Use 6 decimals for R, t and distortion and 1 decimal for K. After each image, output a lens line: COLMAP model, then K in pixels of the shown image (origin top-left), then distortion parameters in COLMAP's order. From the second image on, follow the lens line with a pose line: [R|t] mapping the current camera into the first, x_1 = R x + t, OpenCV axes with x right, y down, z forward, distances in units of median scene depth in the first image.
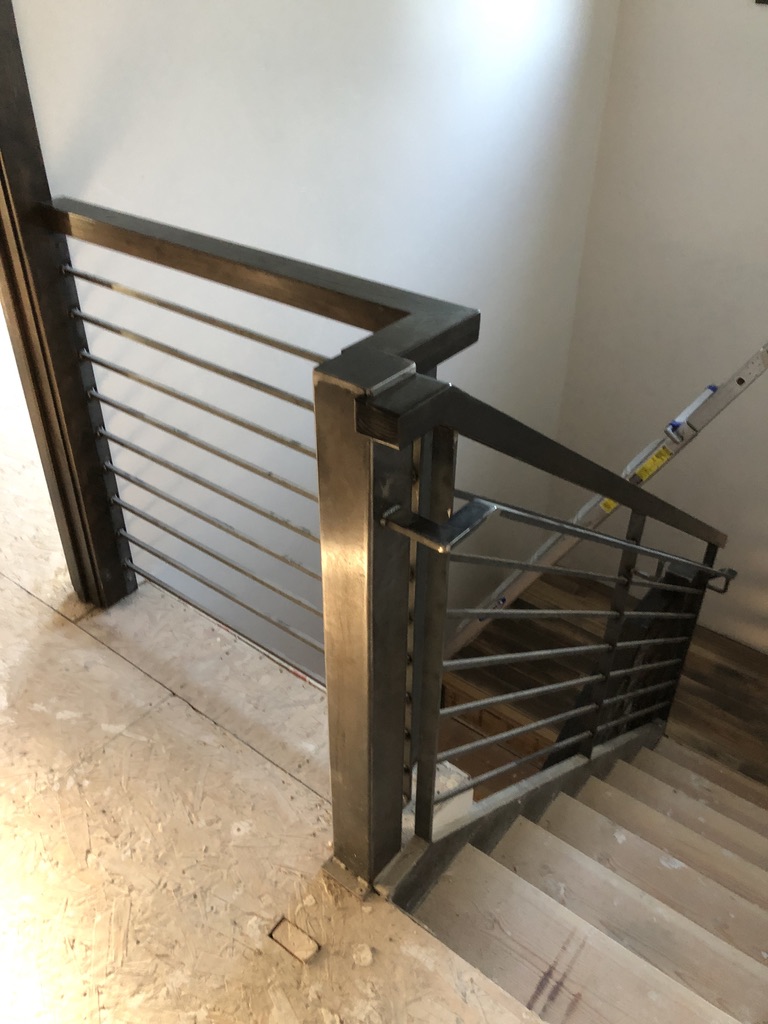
lens RADIAL K [[844.0, 0, 375.4], [0, 844.0, 513.7], [0, 0, 1]] dist [0.024177, -0.015251]
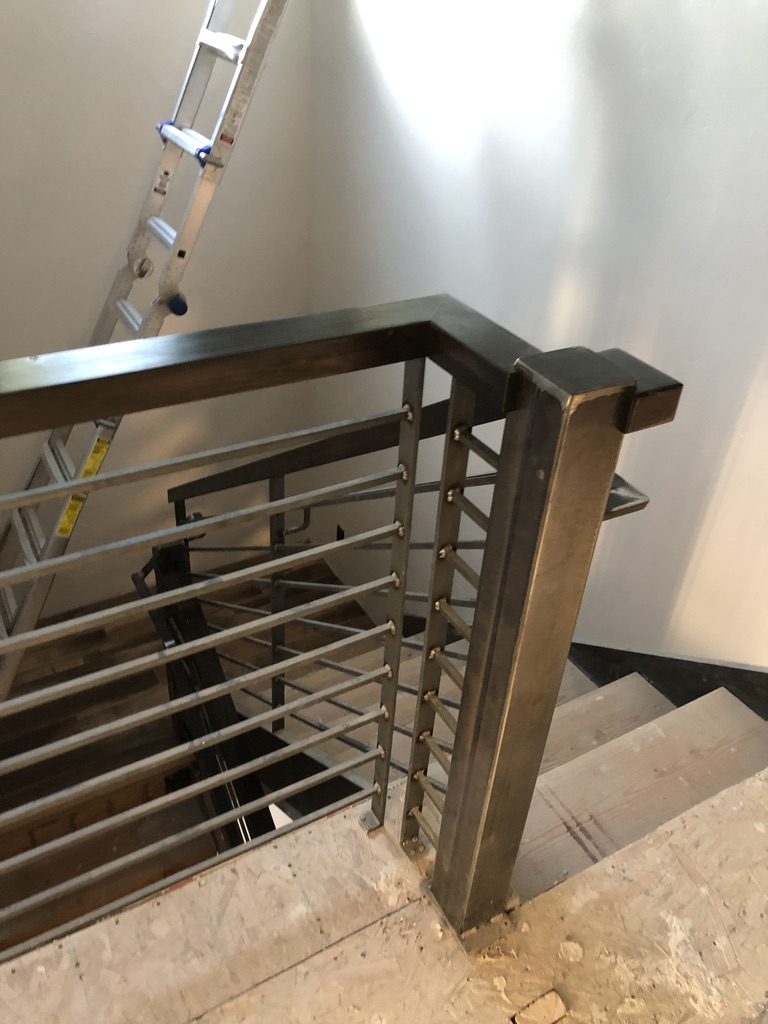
lens RADIAL K [[844.0, 0, 378.3], [0, 844.0, 508.1], [0, 0, 1]] dist [0.024177, -0.015251]
pose [[0.372523, -0.515166, 0.771900, -0.541617], [0.491298, 0.815126, 0.306913, -0.275321], [-0.787307, 0.264901, 0.556754, 0.463518]]
